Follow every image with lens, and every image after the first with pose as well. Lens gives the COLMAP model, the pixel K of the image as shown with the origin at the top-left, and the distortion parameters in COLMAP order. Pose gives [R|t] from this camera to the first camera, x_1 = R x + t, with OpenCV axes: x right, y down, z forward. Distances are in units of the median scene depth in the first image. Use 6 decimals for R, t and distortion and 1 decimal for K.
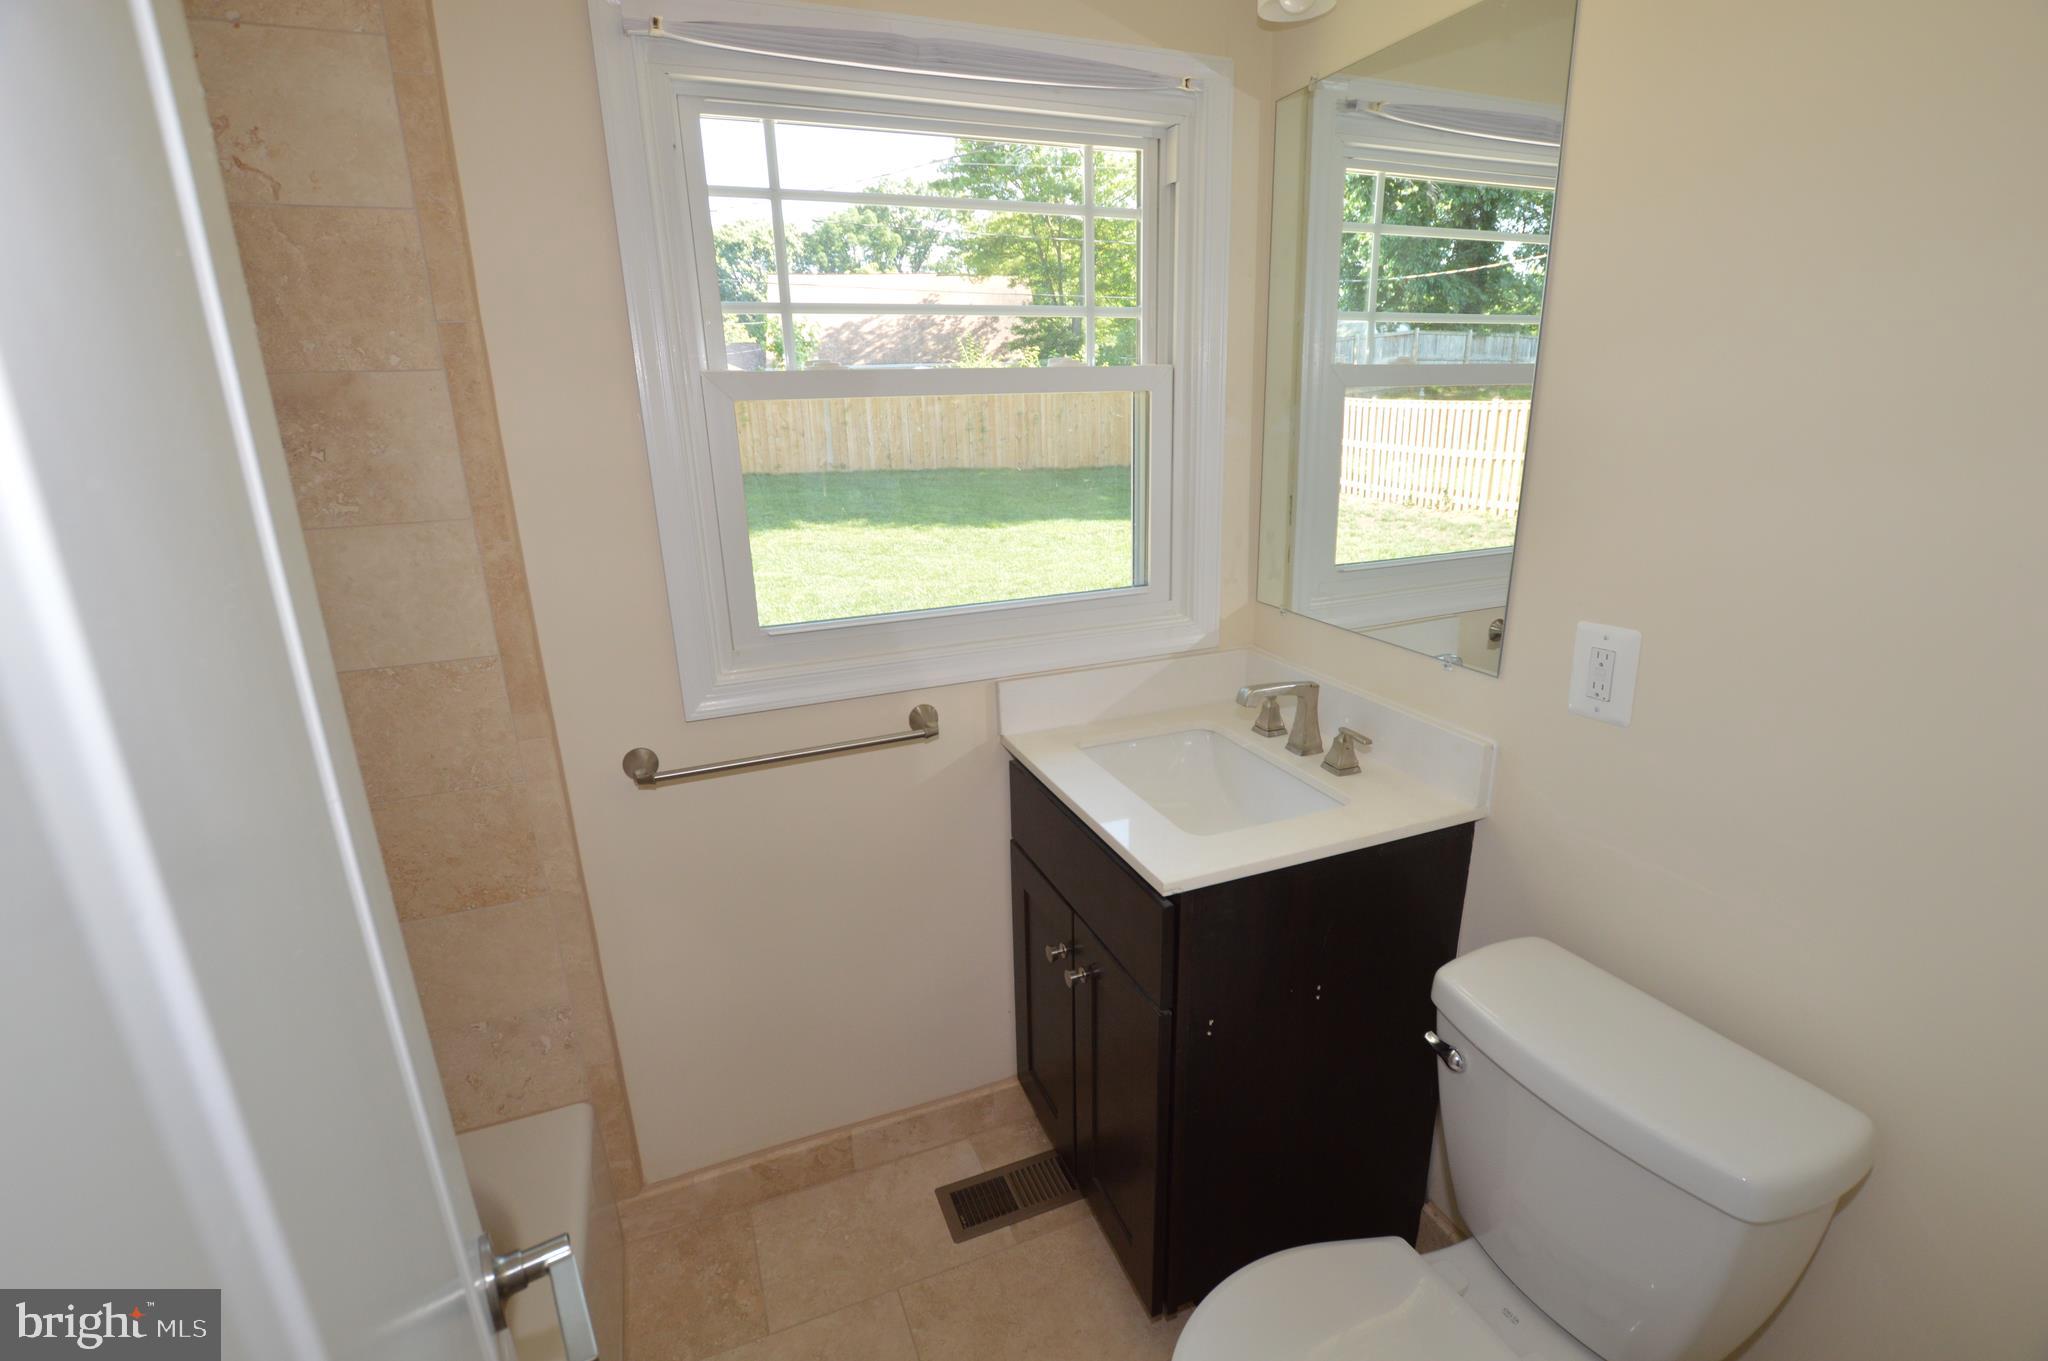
lens RADIAL K [[914.4, 0, 1024.0], [0, 914.4, 680.5], [0, 0, 1]] dist [-0.027067, 0.004339]
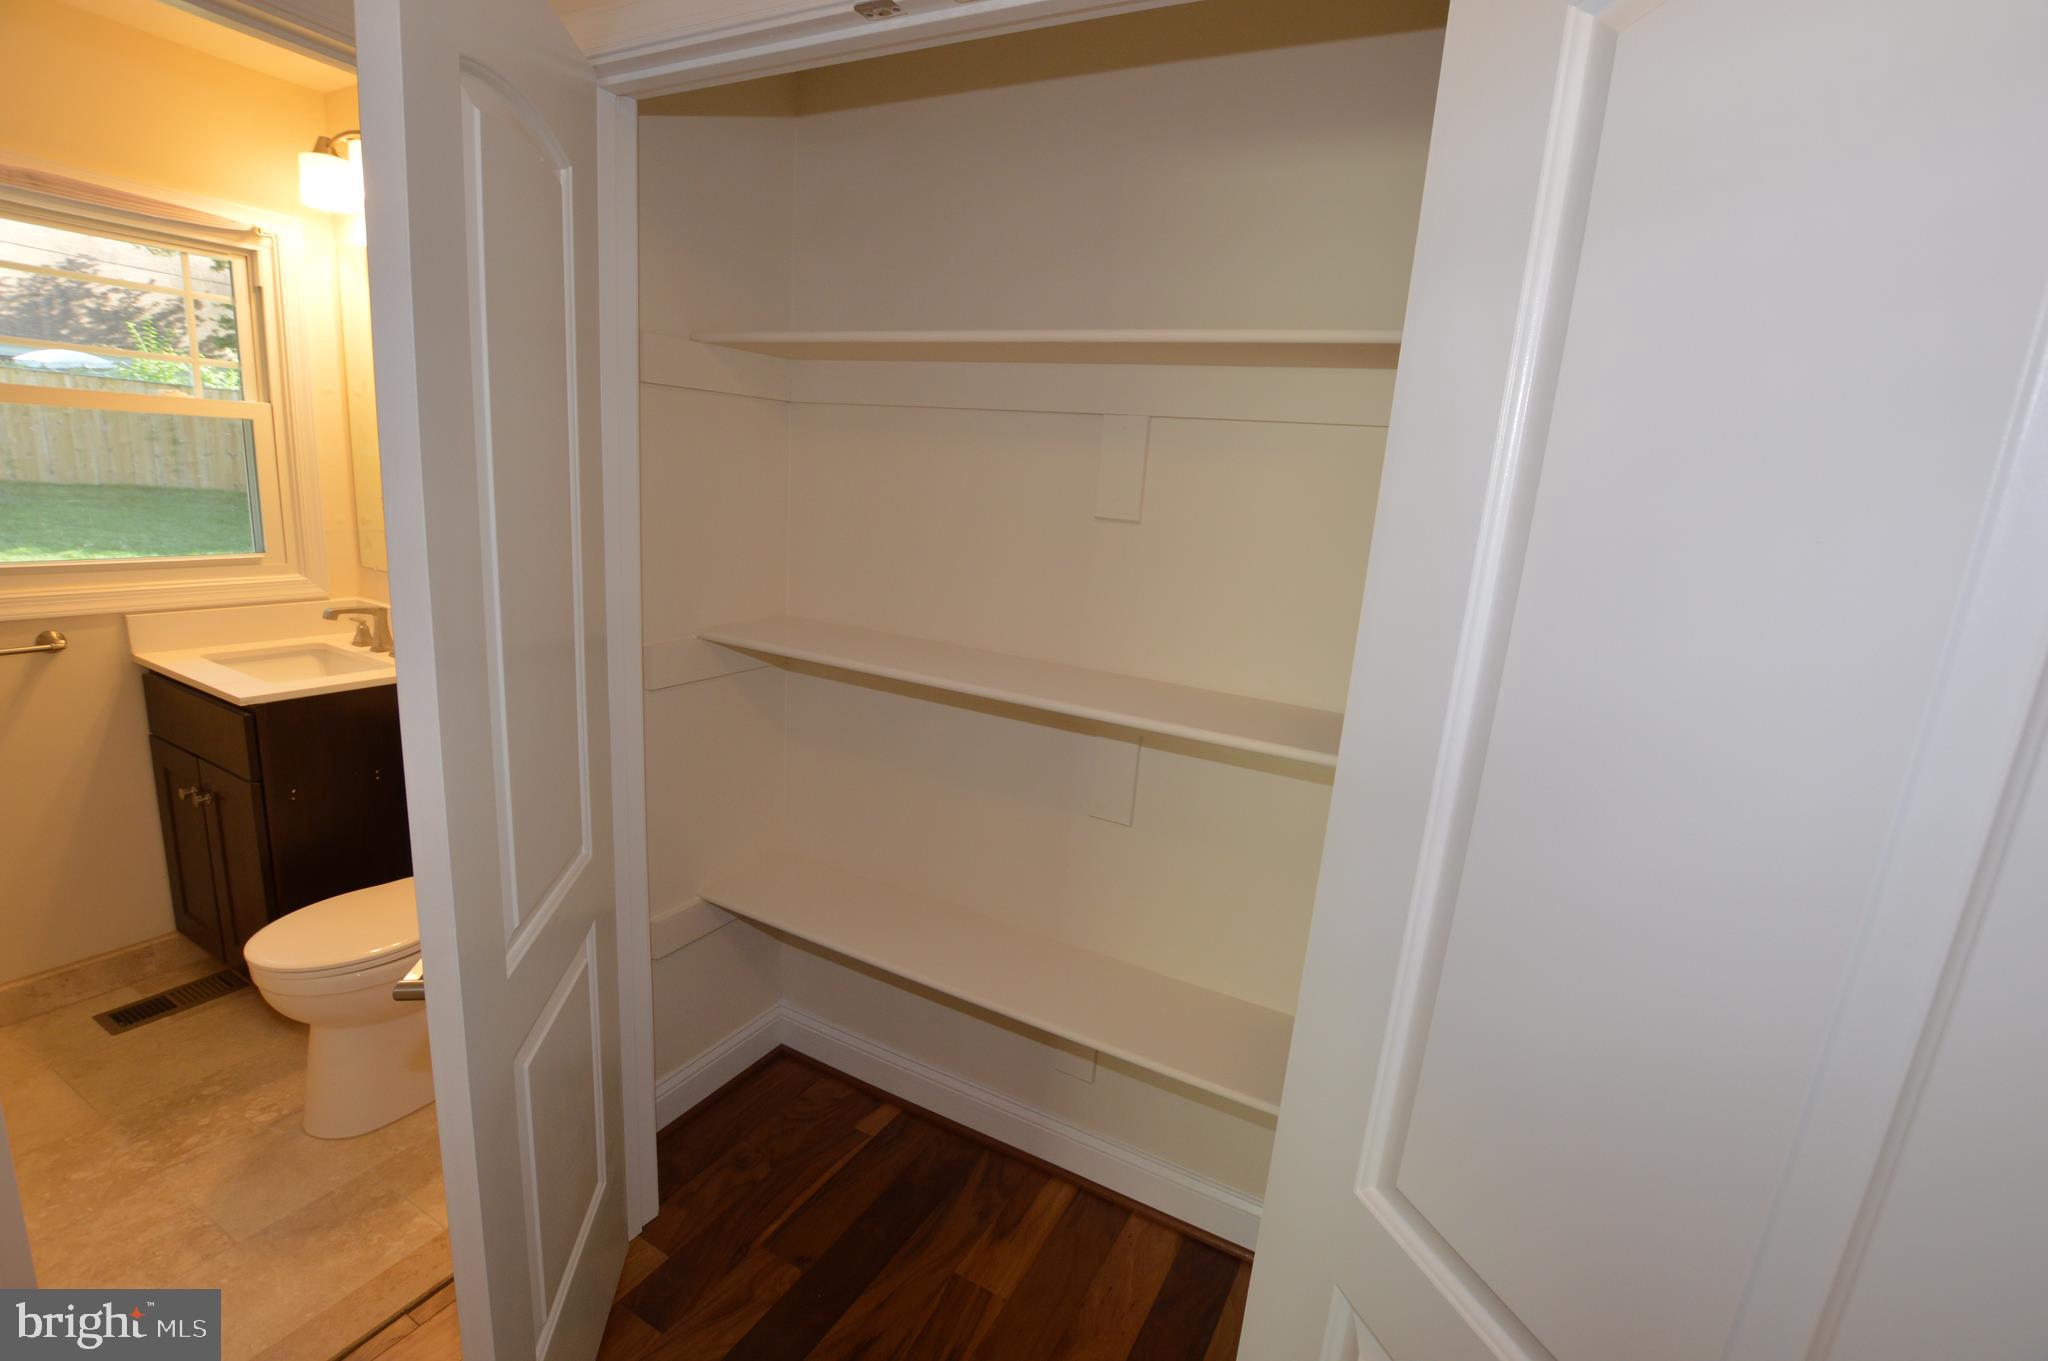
lens RADIAL K [[914.4, 0, 1024.0], [0, 914.4, 680.5], [0, 0, 1]] dist [-0.027067, 0.004339]
pose [[0.766288, -0.056560, 0.640003, 0.137430], [0.089976, 0.995748, -0.019731, 0.240375], [-0.636166, 0.072705, 0.768119, -0.864600]]
